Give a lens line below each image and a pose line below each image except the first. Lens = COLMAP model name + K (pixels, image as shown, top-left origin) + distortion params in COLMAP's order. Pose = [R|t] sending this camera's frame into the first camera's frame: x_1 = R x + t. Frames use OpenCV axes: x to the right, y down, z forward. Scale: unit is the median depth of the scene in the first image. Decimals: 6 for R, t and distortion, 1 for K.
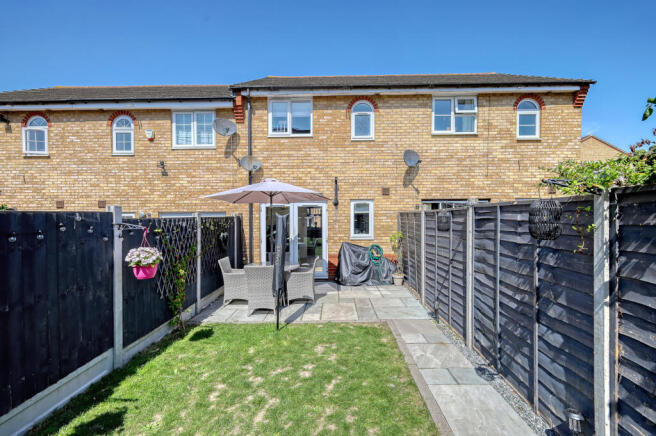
lens RADIAL K [[283.9, 0, 329.0], [0, 283.9, 215.8], [0, 0, 1]] dist [0.001584, -0.000113]
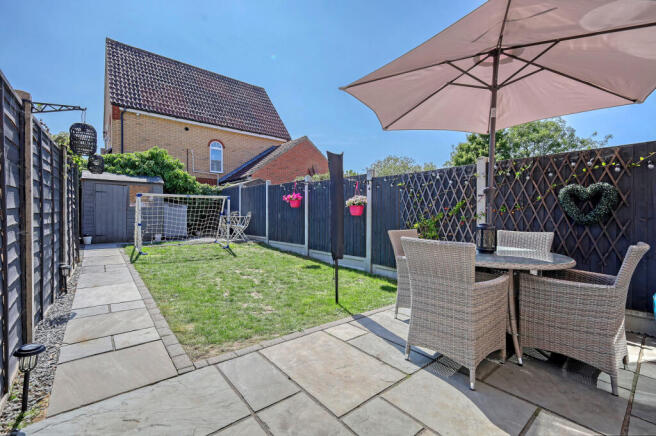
lens RADIAL K [[283.9, 0, 329.2], [0, 283.9, 220.1], [0, 0, 1]] dist [0.001584, -0.000113]
pose [[-0.755740, 0.012885, -0.654745, 0.334825], [-0.000285, 0.999800, 0.020005, 0.157617], [0.654872, 0.015305, -0.755585, 1.529158]]
